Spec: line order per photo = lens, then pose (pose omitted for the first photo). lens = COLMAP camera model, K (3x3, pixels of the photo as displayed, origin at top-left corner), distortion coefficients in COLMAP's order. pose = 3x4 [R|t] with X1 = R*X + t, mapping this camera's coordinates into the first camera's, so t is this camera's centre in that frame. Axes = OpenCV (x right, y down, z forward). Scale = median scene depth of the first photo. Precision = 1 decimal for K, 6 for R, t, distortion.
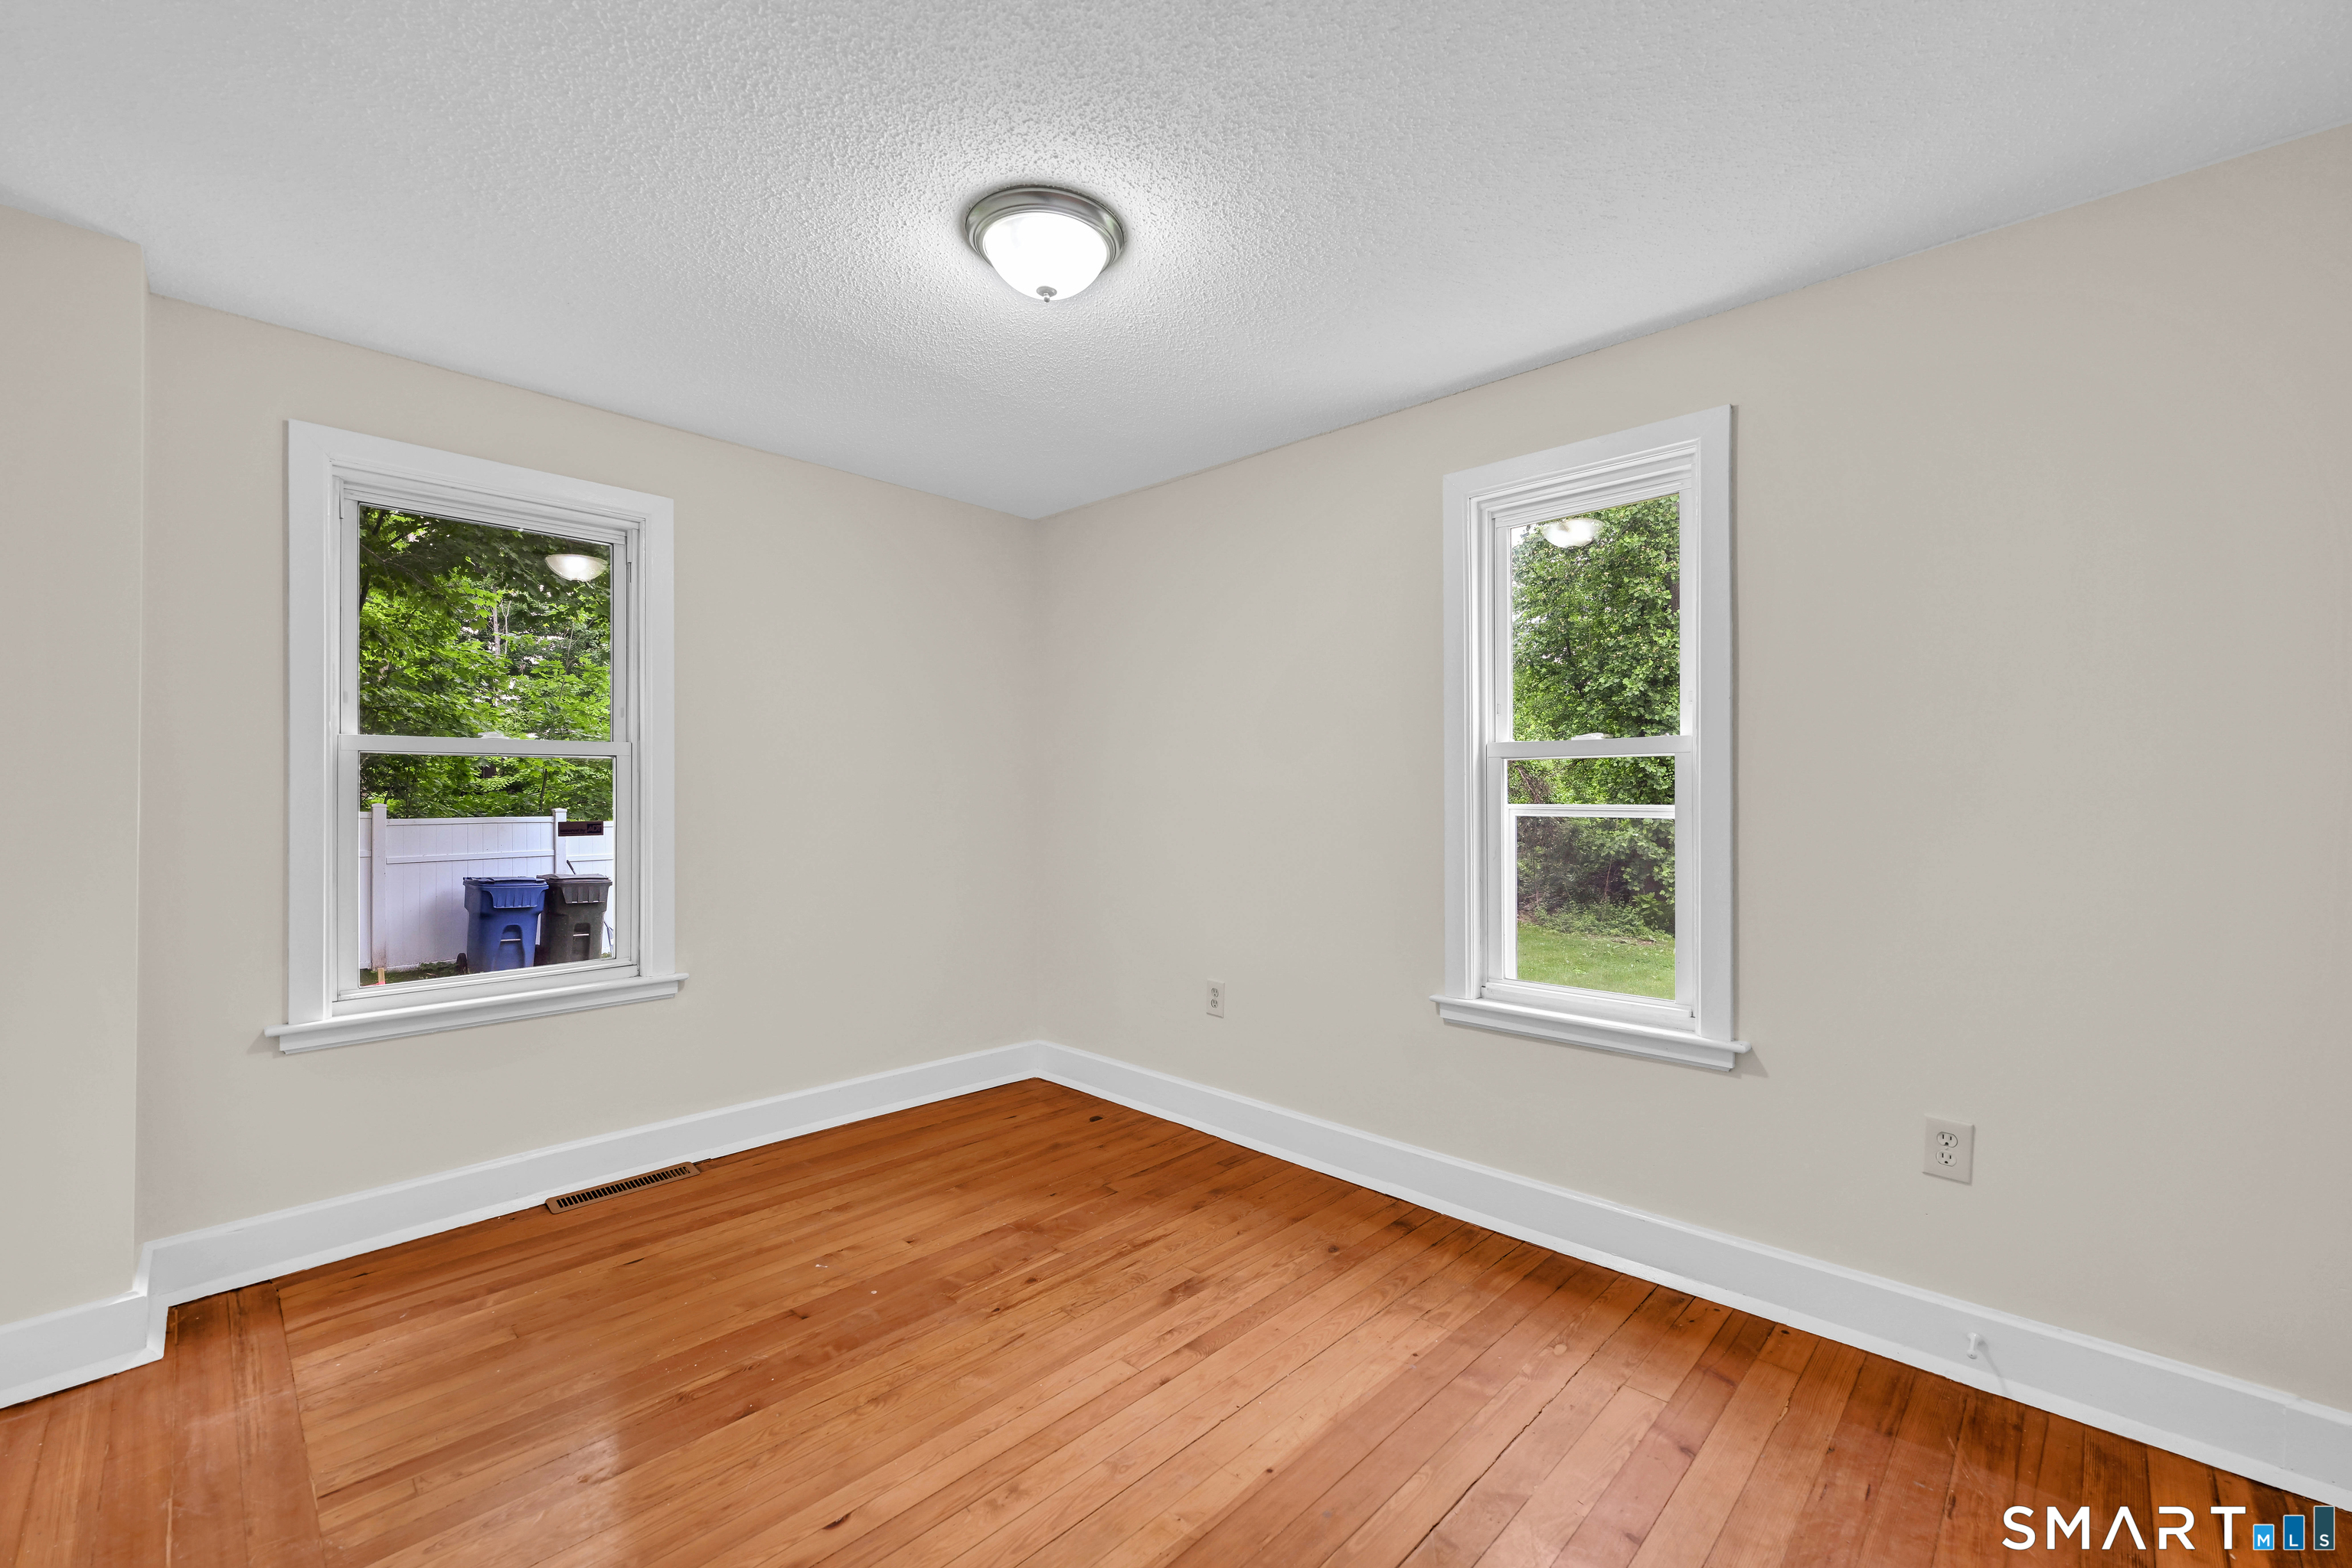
lens RADIAL K [[944.4, 0, 1195.2], [0, 944.4, 784.2], [0, 0, 1]] dist [0.000973, 0.000013]
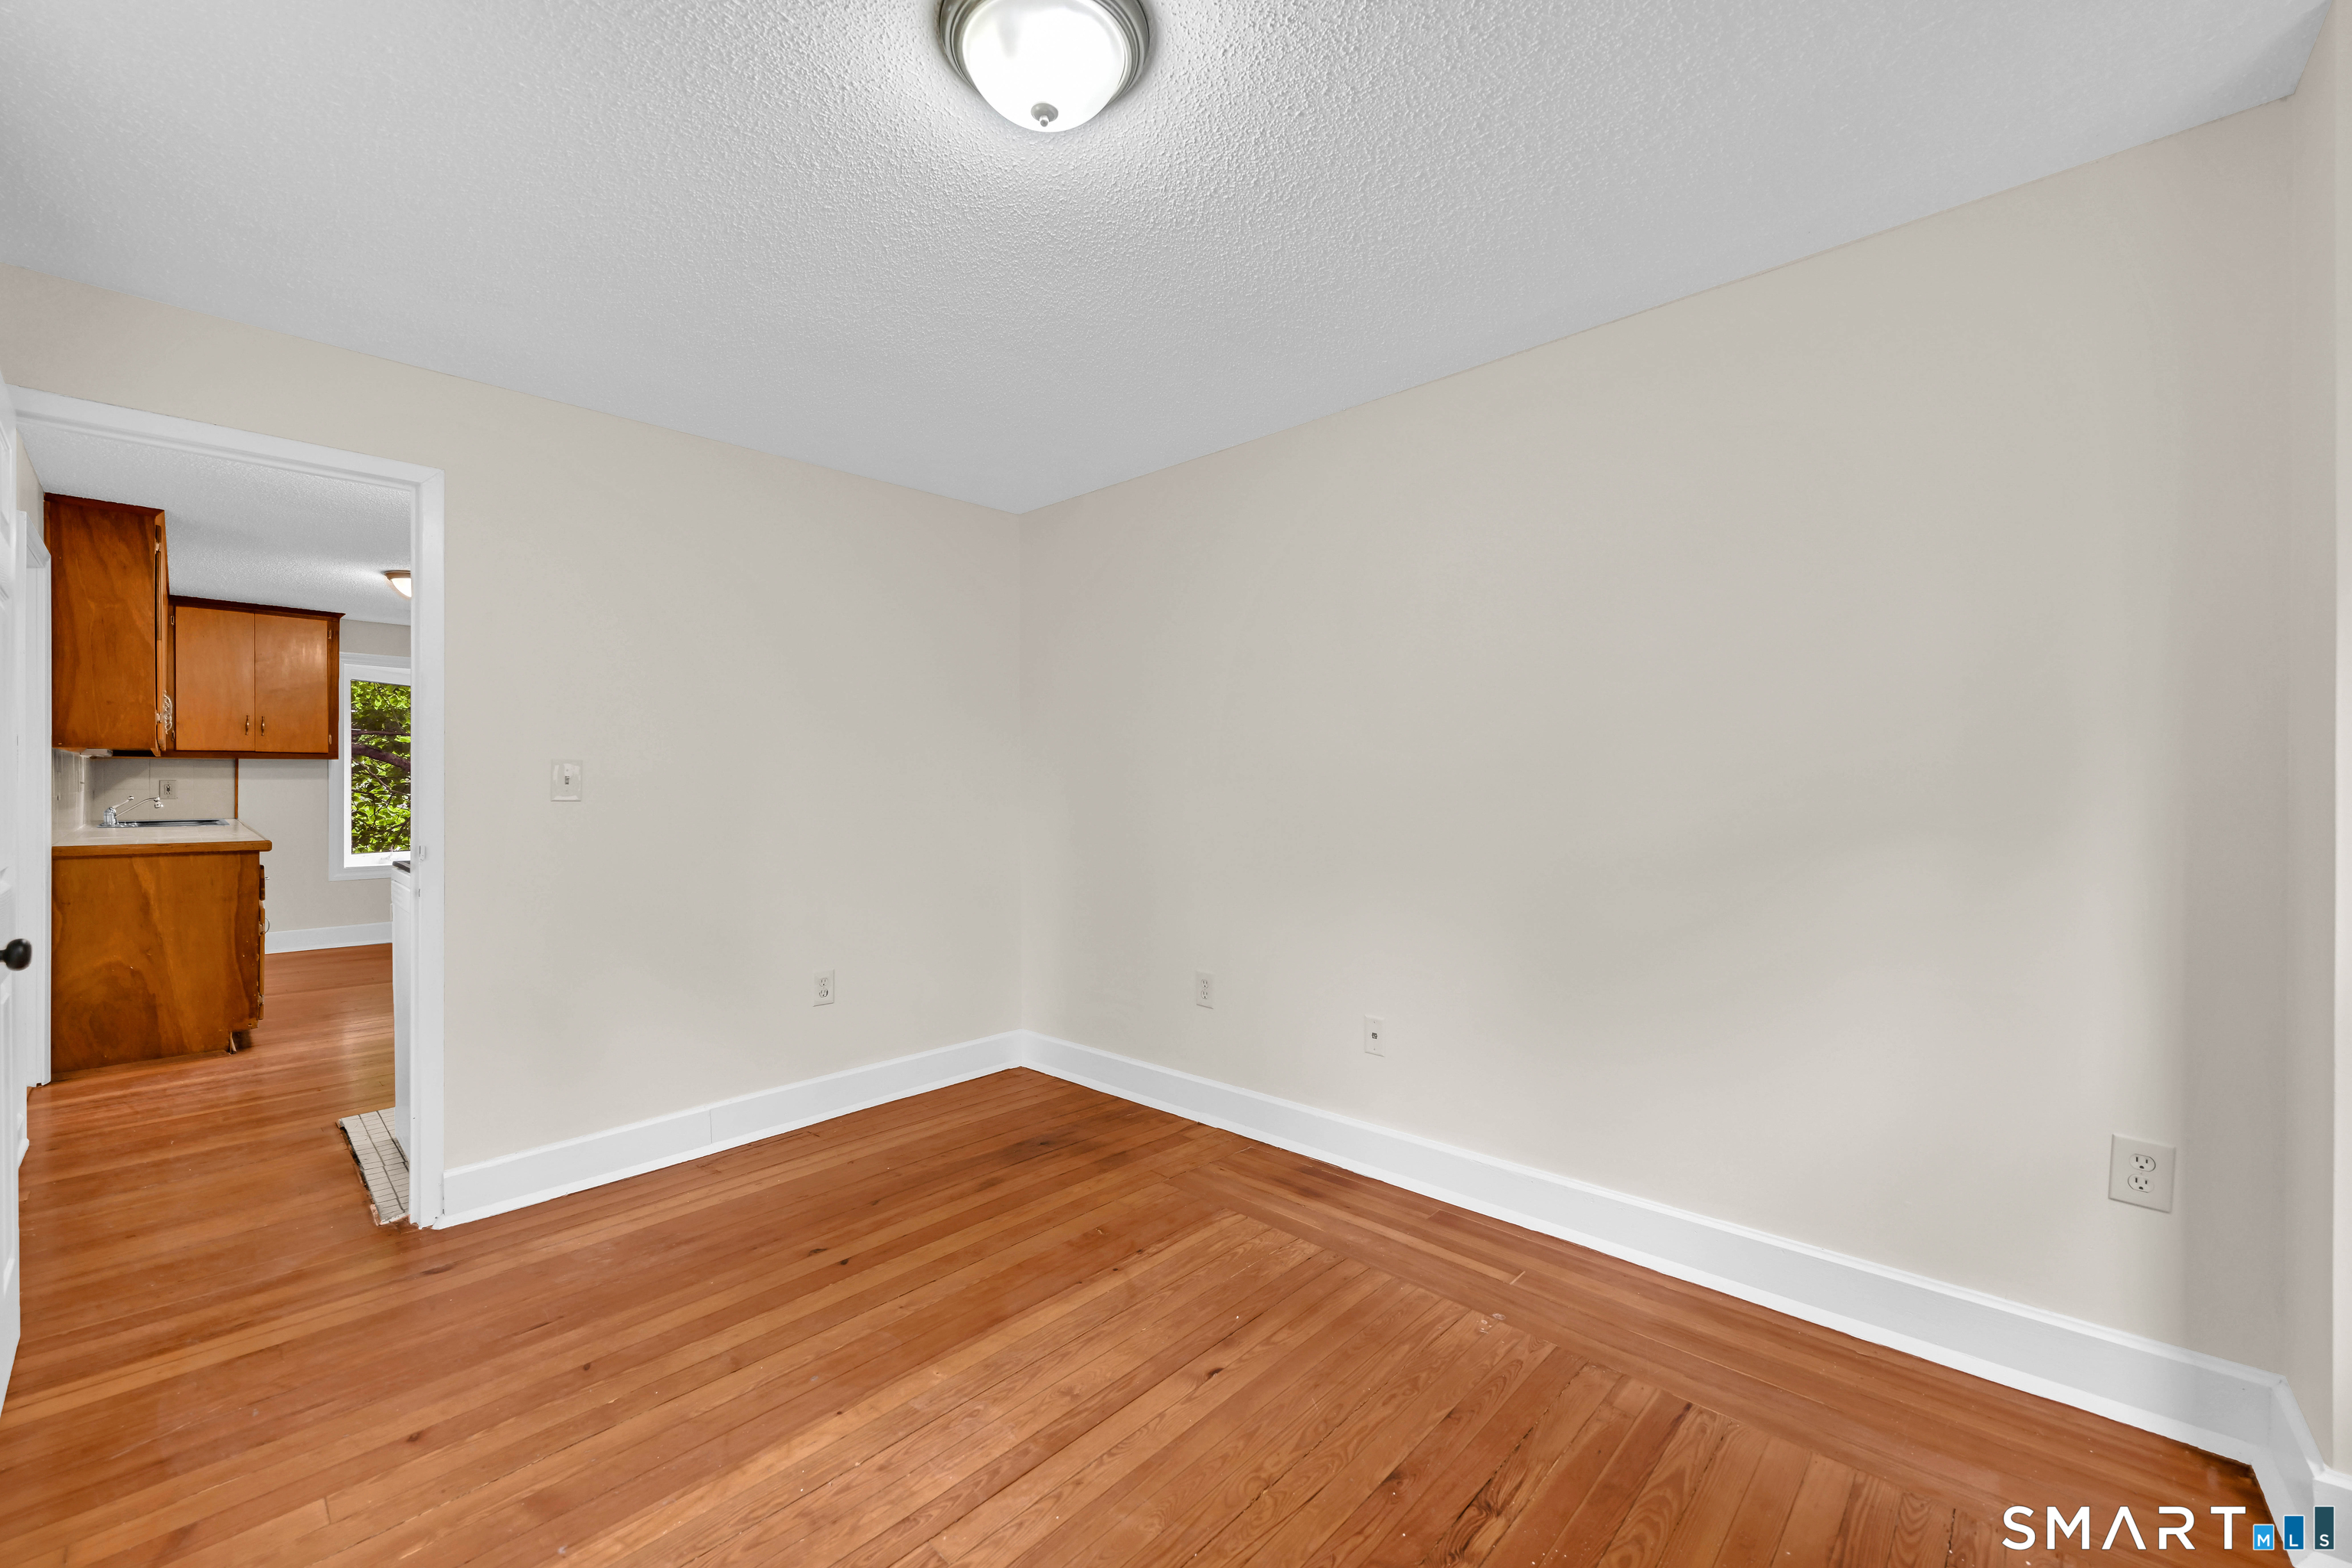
lens RADIAL K [[944.4, 0, 1195.2], [0, 944.4, 784.2], [0, 0, 1]] dist [0.000973, 0.000013]
pose [[-0.999646, 0.004122, -0.026272, -0.283567], [0.004194, 0.999988, -0.002664, 0.011609], [0.026261, -0.002774, -0.999651, 1.960549]]
